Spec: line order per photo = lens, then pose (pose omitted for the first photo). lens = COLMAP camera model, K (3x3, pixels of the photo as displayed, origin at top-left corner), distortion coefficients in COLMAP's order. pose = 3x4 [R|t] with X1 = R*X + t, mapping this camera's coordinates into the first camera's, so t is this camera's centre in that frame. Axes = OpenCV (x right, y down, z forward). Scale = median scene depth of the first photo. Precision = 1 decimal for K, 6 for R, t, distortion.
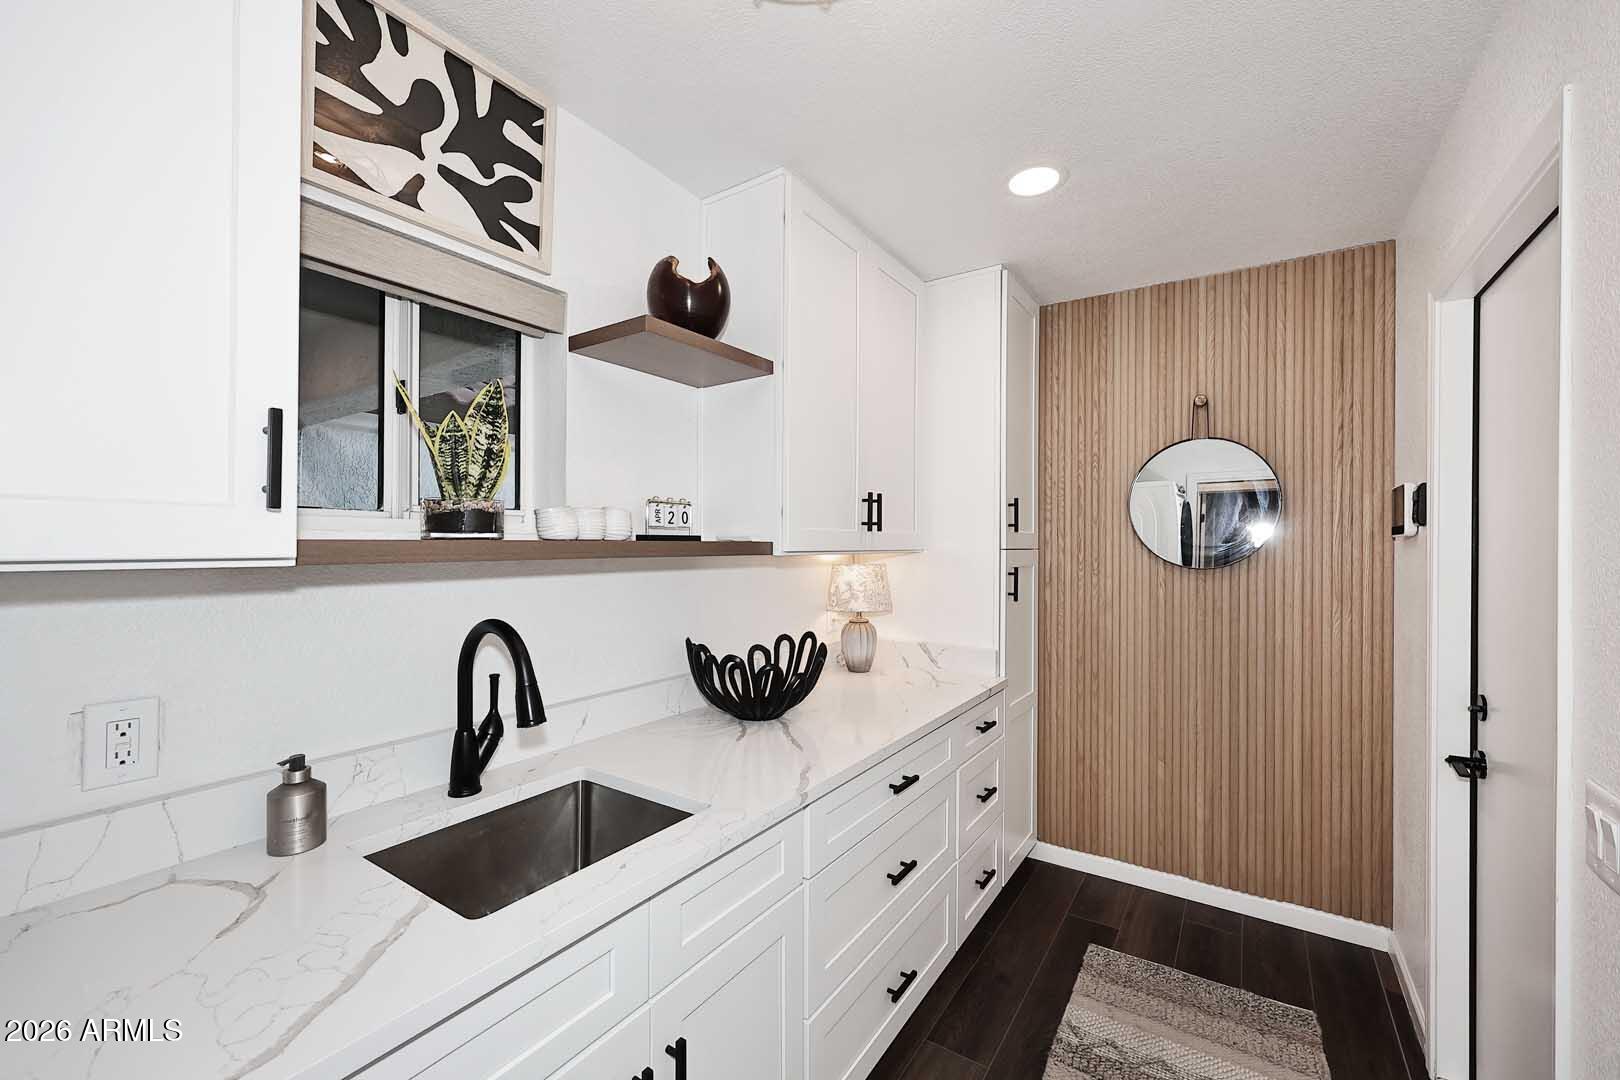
lens RADIAL K [[656.3, 0, 813.4], [0, 656.3, 542.0], [0, 0, 1]] dist [0.001078, -0.000286]
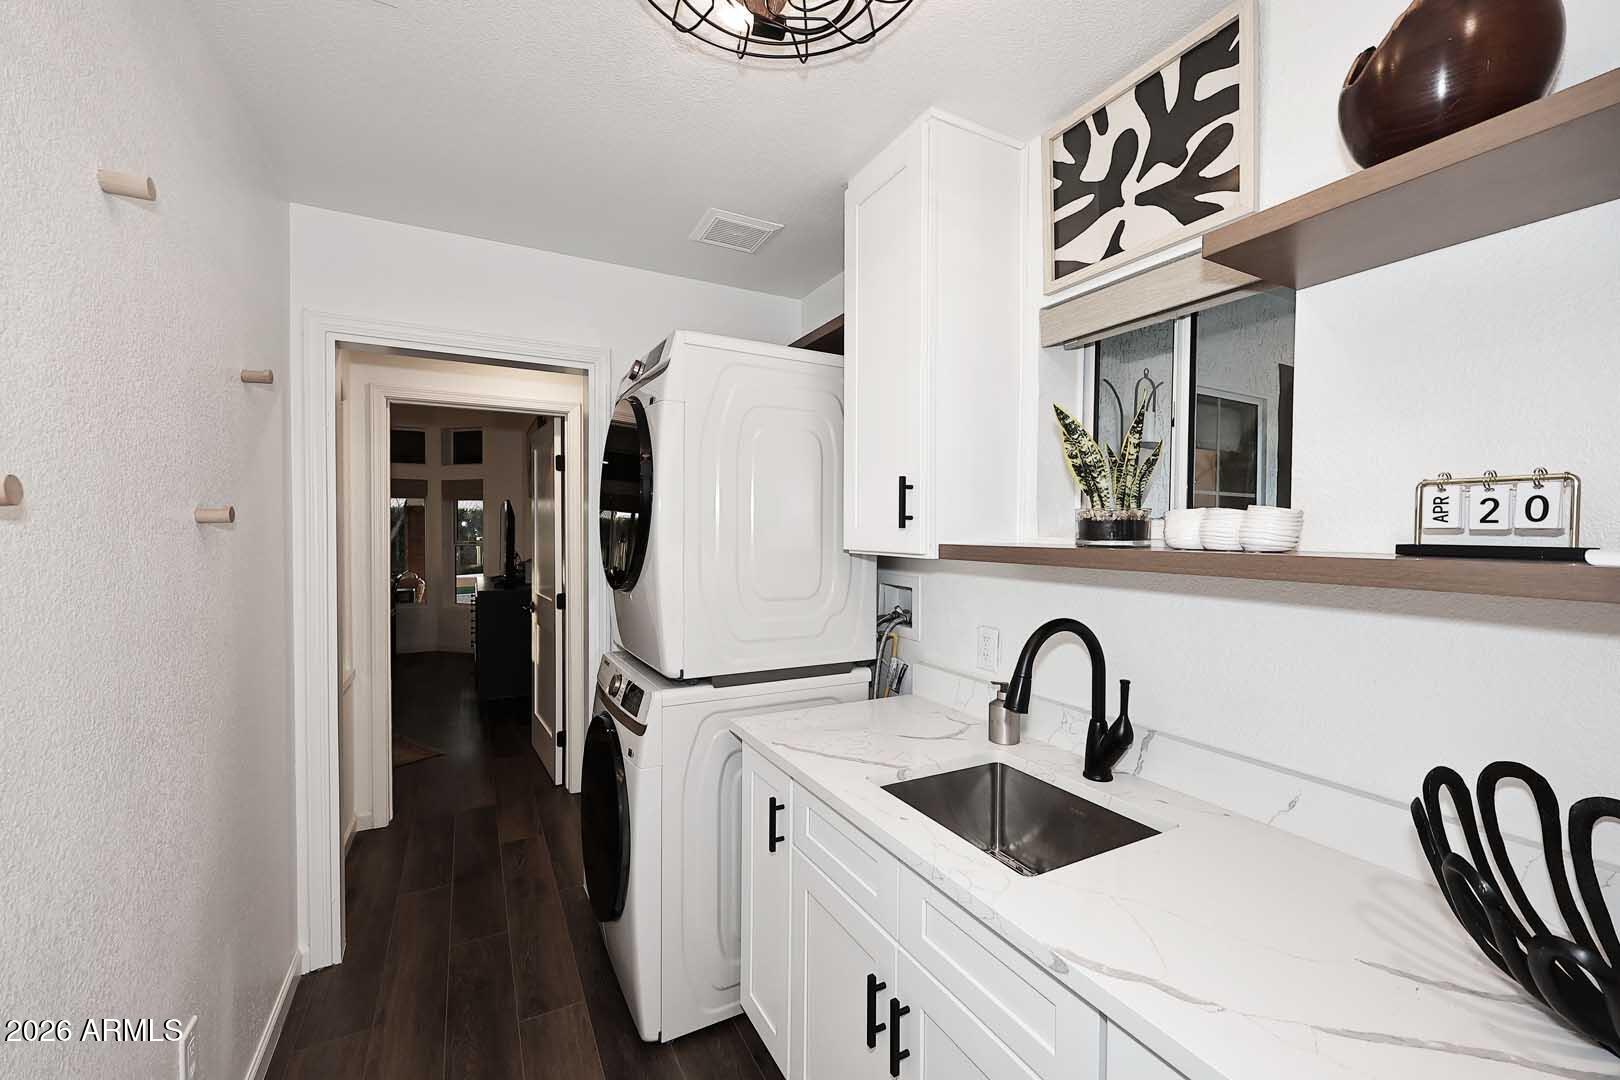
lens RADIAL K [[656.3, 0, 813.4], [0, 656.3, 542.0], [0, 0, 1]] dist [0.001078, -0.000286]
pose [[-0.477306, 0.008170, -0.878699, 0.624041], [-0.007449, 0.999883, 0.013344, -0.021495], [0.878706, 0.012915, -0.477189, 1.049858]]
